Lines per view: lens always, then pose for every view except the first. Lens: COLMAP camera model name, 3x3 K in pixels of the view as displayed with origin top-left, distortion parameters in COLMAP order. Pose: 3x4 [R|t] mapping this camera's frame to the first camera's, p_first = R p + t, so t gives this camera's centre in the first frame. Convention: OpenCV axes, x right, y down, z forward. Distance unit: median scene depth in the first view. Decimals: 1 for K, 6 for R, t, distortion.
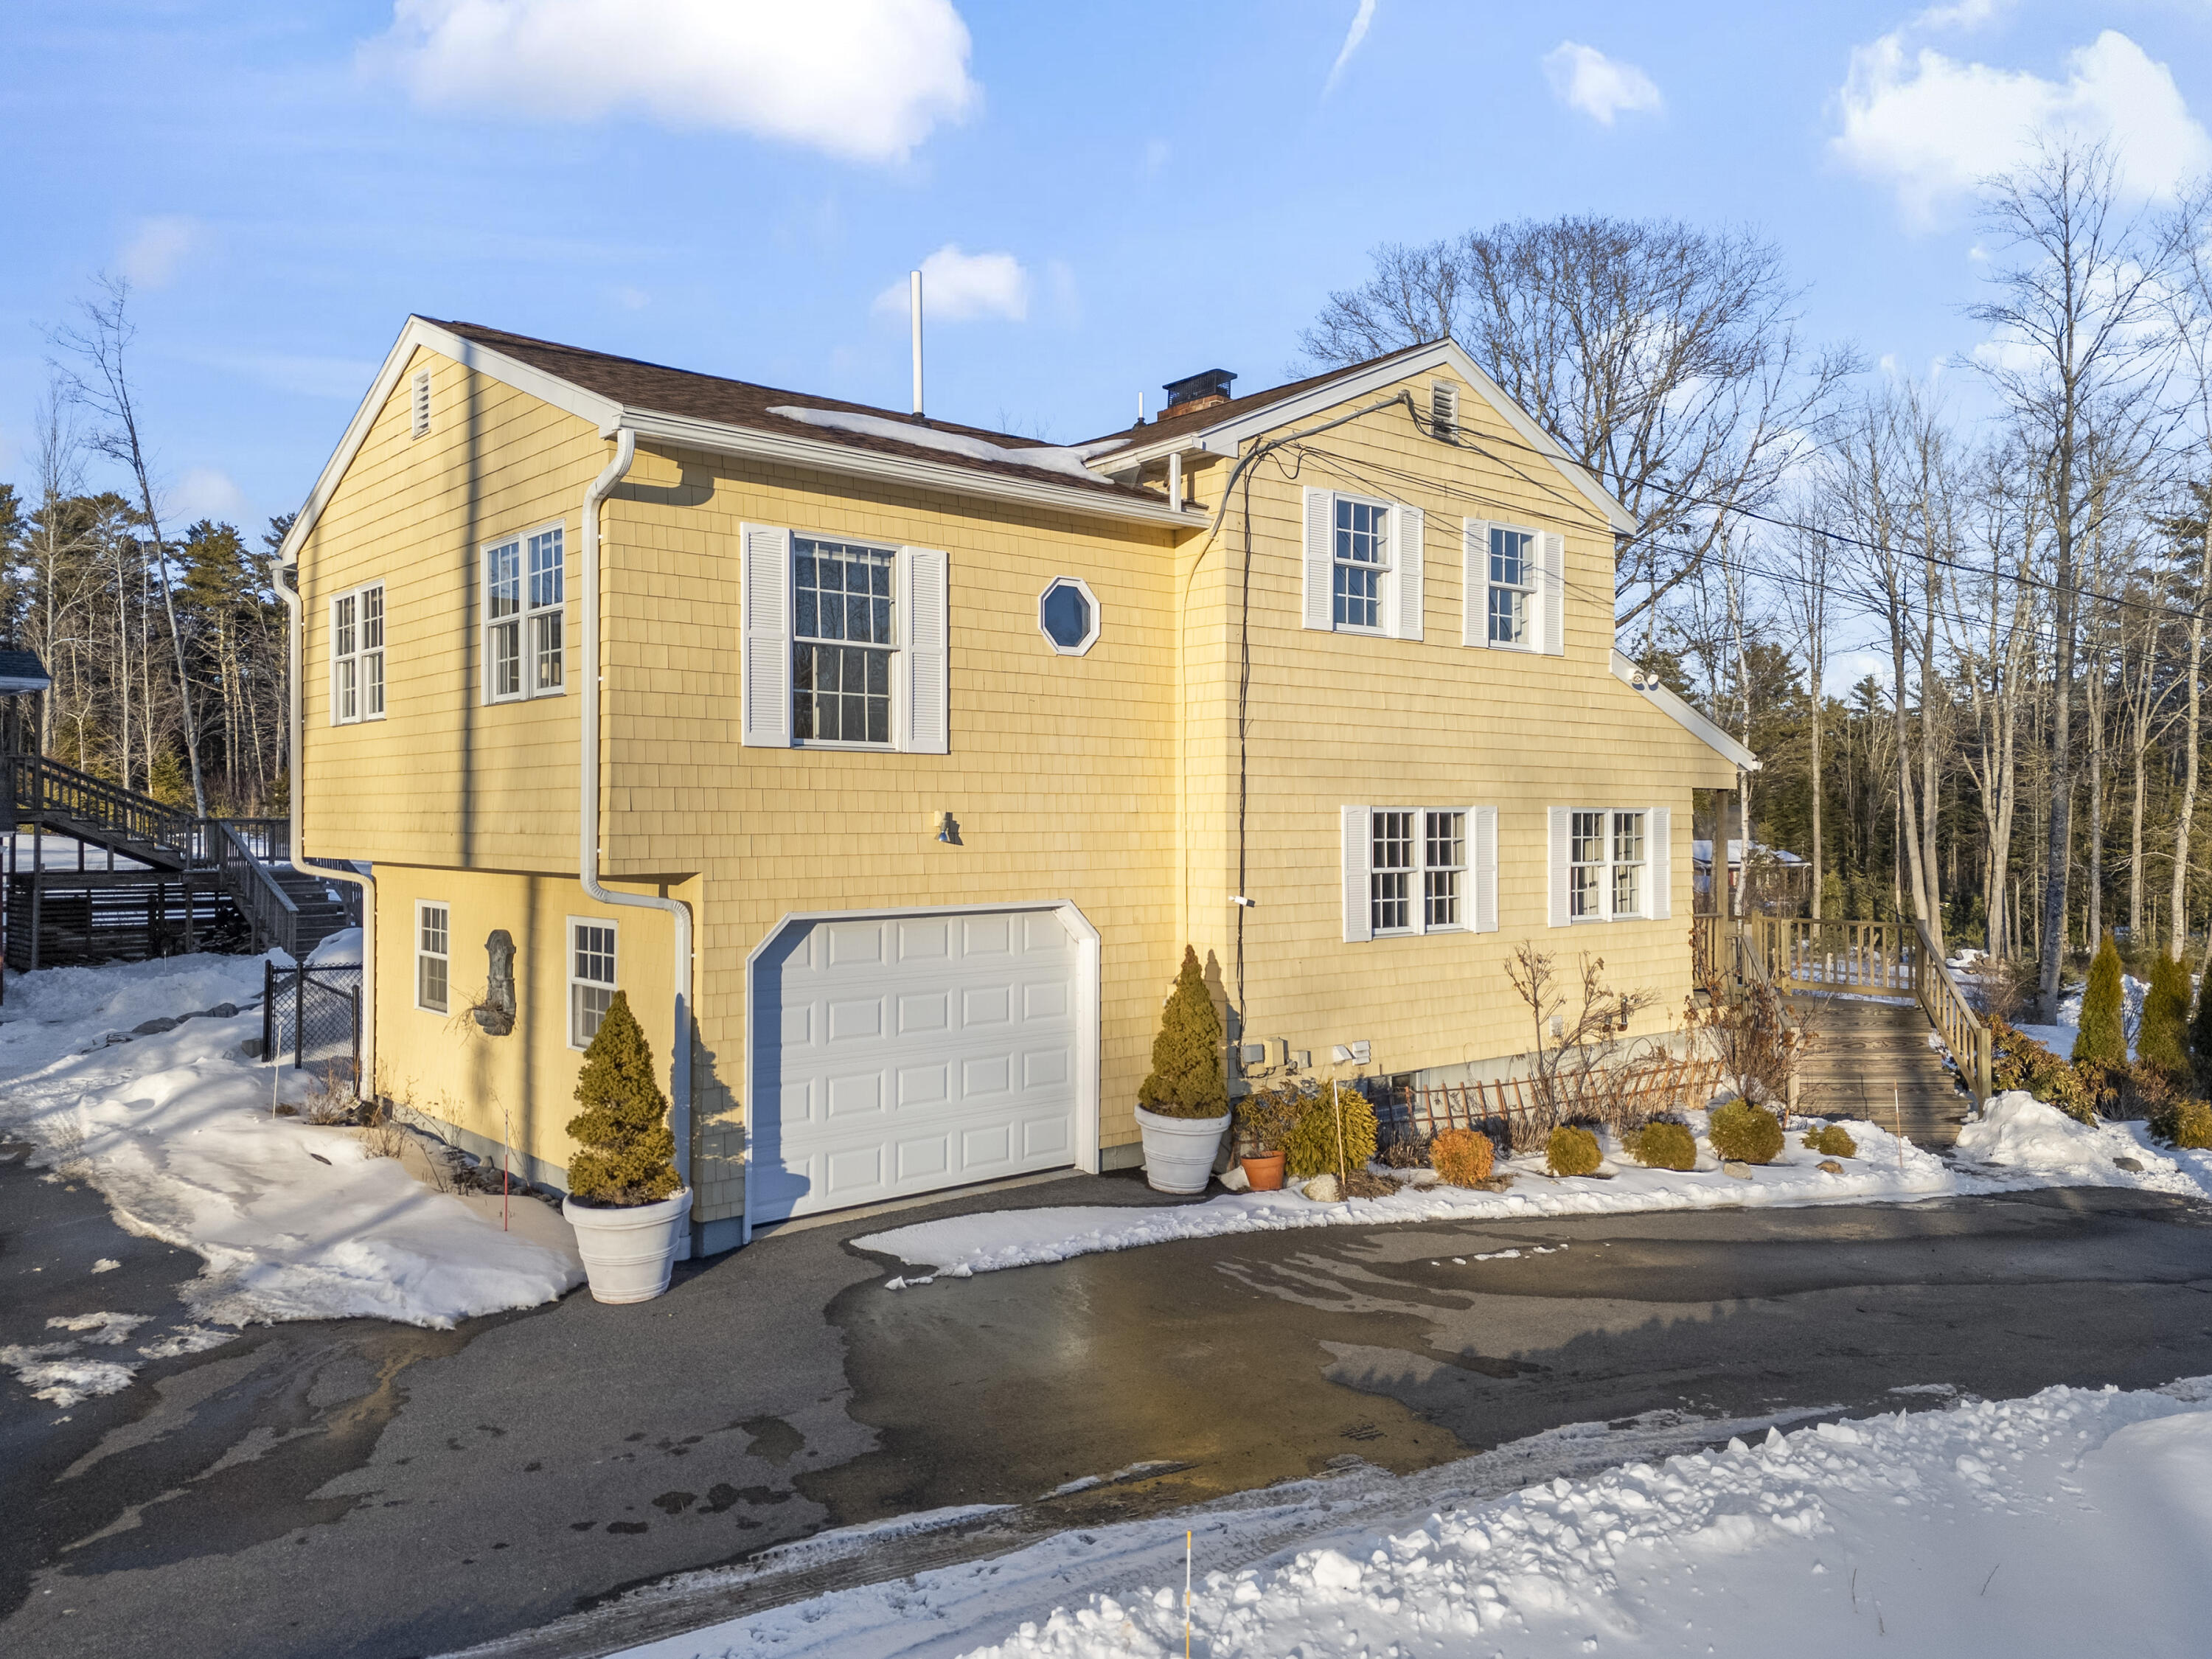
lens RADIAL K [[1607.2, 0, 1106.0], [0, 1607.2, 829.5], [0, 0, 1]] dist [0.117103, -0.111556]
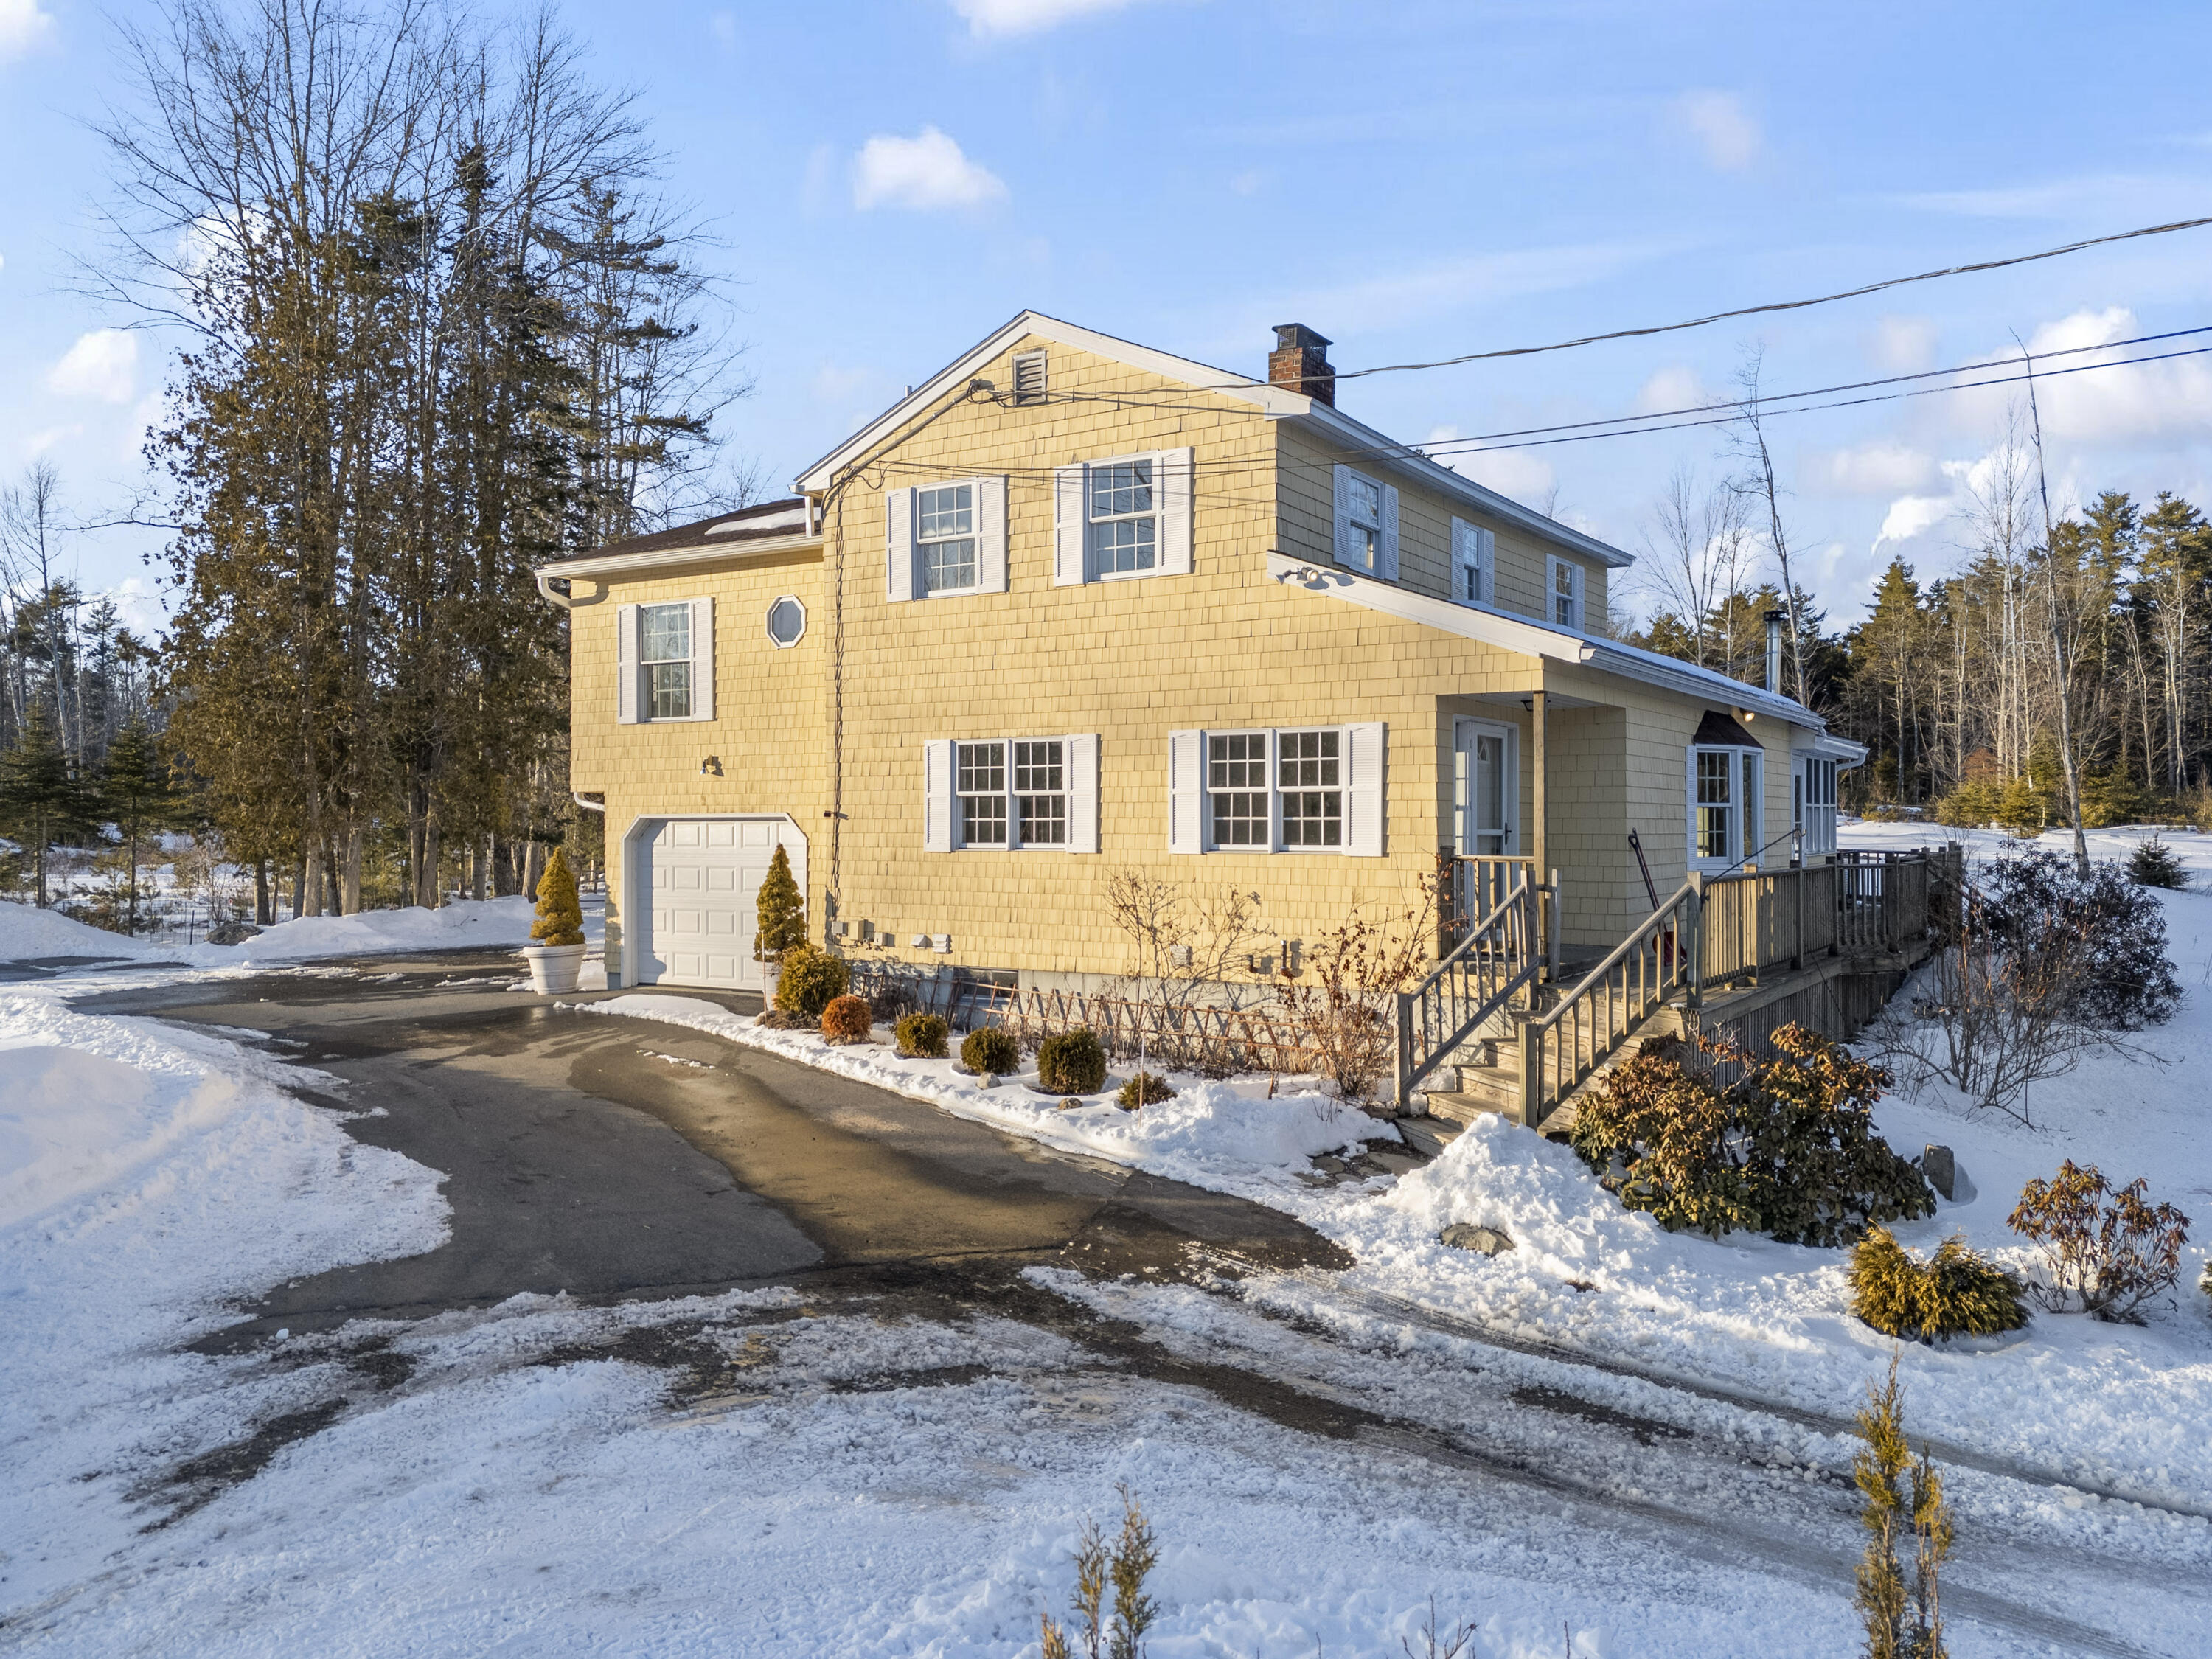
lens RADIAL K [[1607.2, 0, 1106.0], [0, 1607.2, 829.5], [0, 0, 1]] dist [0.117103, -0.111556]
pose [[0.285413, 0.001335, -0.958404, 1.395240], [-0.005929, 0.999982, -0.000373, 0.054171], [0.958386, 0.005788, 0.285415, 0.801192]]
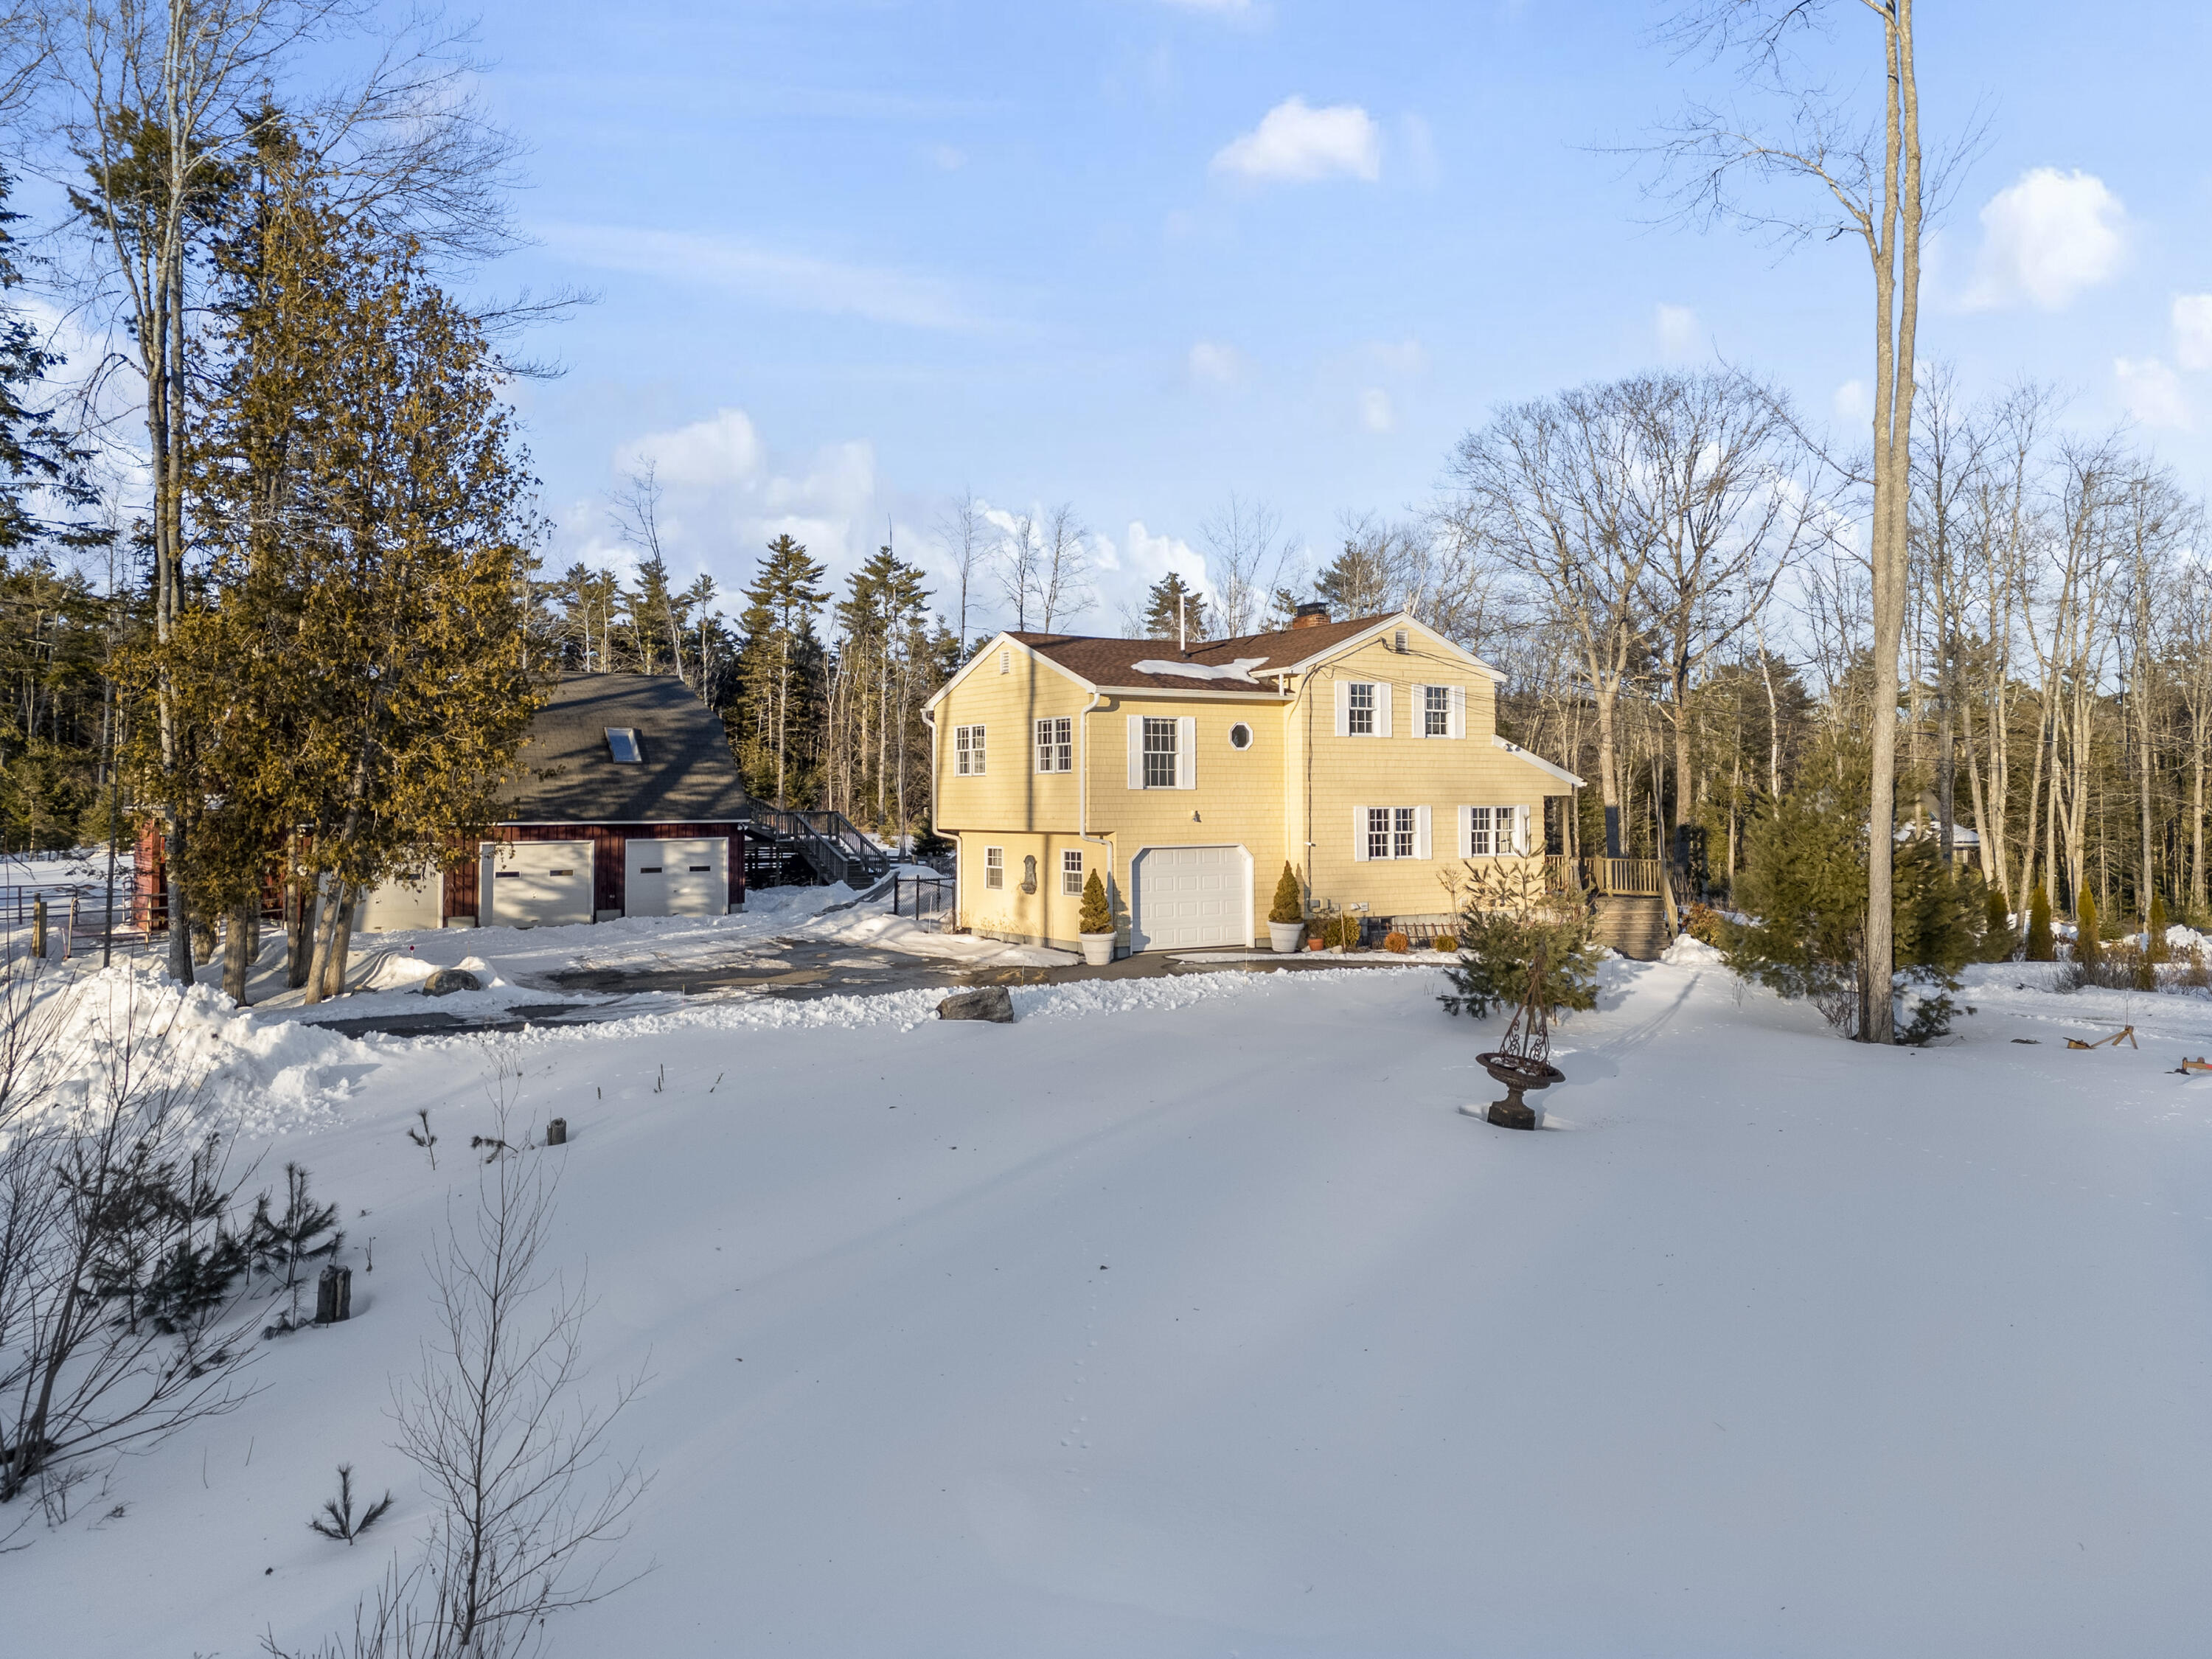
lens RADIAL K [[1607.2, 0, 1106.0], [0, 1607.2, 829.5], [0, 0, 1]] dist [0.117103, -0.111556]
pose [[0.989194, -0.003296, -0.146574, 0.134484], [0.004650, 0.999950, 0.008891, -0.003232], [0.146537, -0.009476, 0.989160, -1.540876]]
